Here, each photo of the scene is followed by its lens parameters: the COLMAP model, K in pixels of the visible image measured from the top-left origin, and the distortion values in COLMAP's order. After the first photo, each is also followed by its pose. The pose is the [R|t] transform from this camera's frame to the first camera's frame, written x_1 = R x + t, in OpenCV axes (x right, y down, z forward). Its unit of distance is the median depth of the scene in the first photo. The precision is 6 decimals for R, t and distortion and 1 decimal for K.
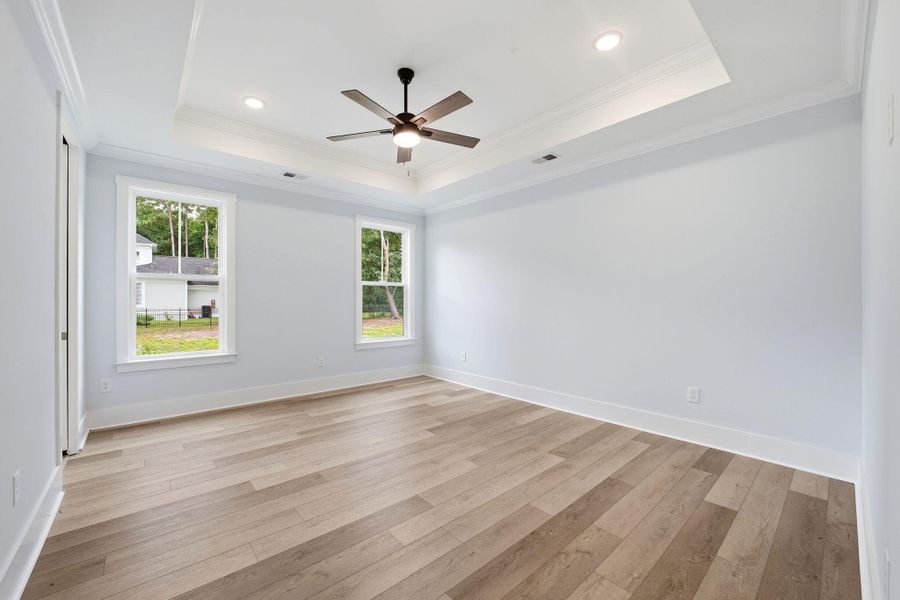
lens RADIAL K [[350.9, 0, 450.0], [0, 350.9, 300.0], [0, 0, 1]] dist [-0.029908, 0.008611]
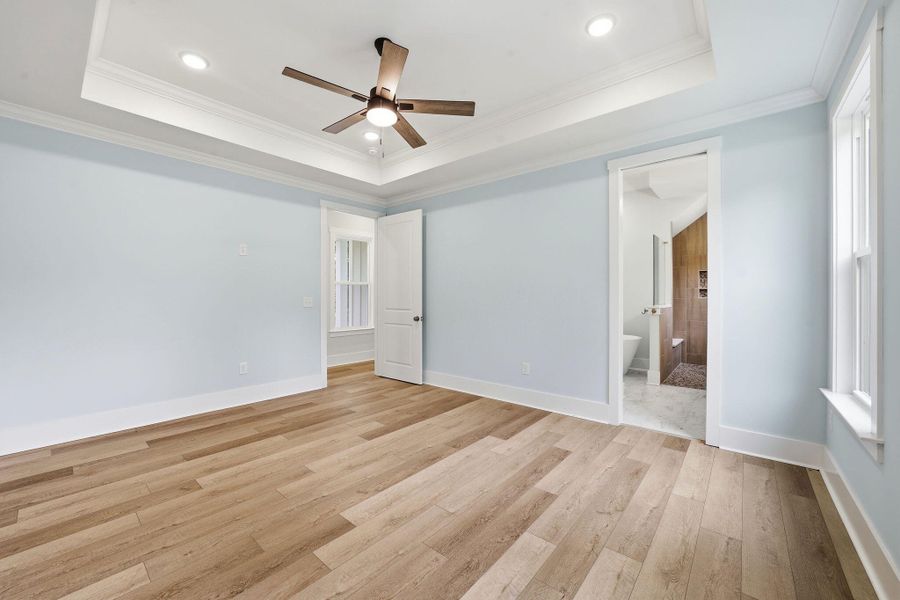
lens RADIAL K [[351.6, 0, 461.7], [0, 351.6, 295.9], [0, 0, 1]] dist [-0.001411, 0.007406]
pose [[-0.984876, -0.000179, -0.173260, -0.178045], [0.000743, 0.999986, -0.005256, -0.001284], [0.173258, -0.005305, -0.984862, 2.034119]]
